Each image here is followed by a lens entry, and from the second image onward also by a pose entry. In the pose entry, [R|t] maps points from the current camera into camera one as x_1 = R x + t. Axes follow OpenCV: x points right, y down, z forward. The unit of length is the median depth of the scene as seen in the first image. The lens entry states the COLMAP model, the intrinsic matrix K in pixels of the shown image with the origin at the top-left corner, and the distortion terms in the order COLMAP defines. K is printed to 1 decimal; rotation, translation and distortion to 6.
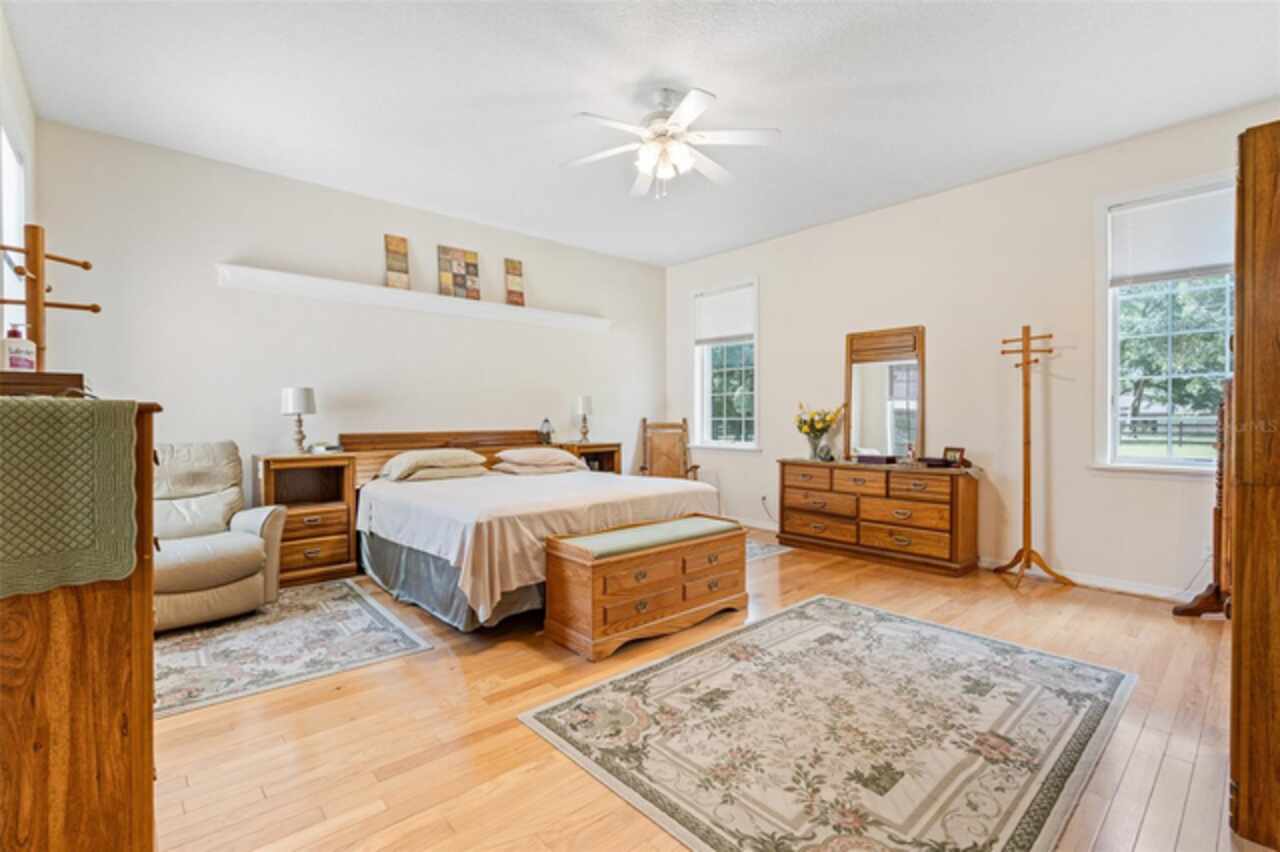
lens RADIAL K [[568.9, 0, 640.0], [0, 568.9, 426.0], [0, 0, 1]] dist [-0.023788, 0.000017]
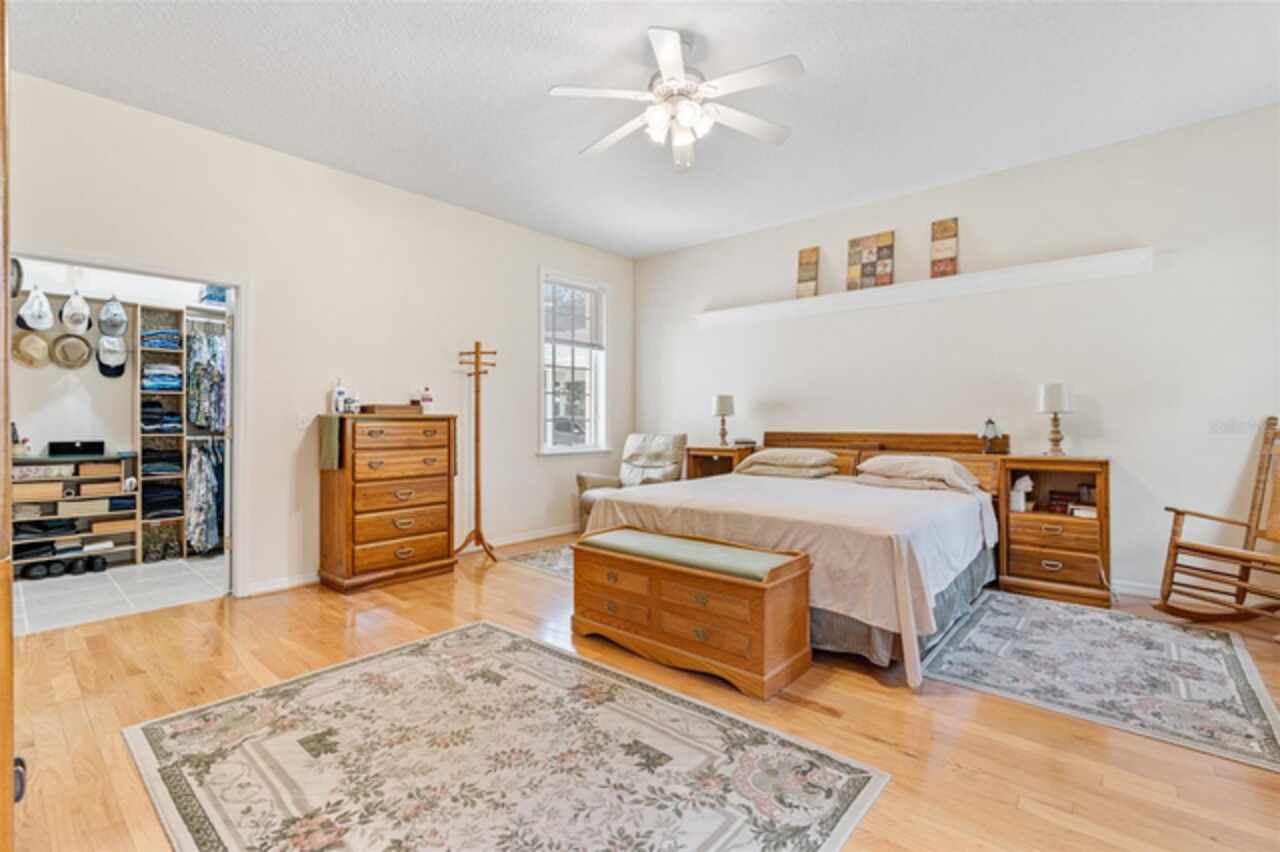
lens RADIAL K [[576.0, 0, 634.8], [0, 576.0, 411.4], [0, 0, 1]] dist [0.004869, -0.007650]
pose [[0.119077, -0.012247, -0.992809, 0.684730], [-0.010363, 0.999854, -0.013577, -0.009792], [0.992831, 0.011905, 0.118933, 0.614424]]
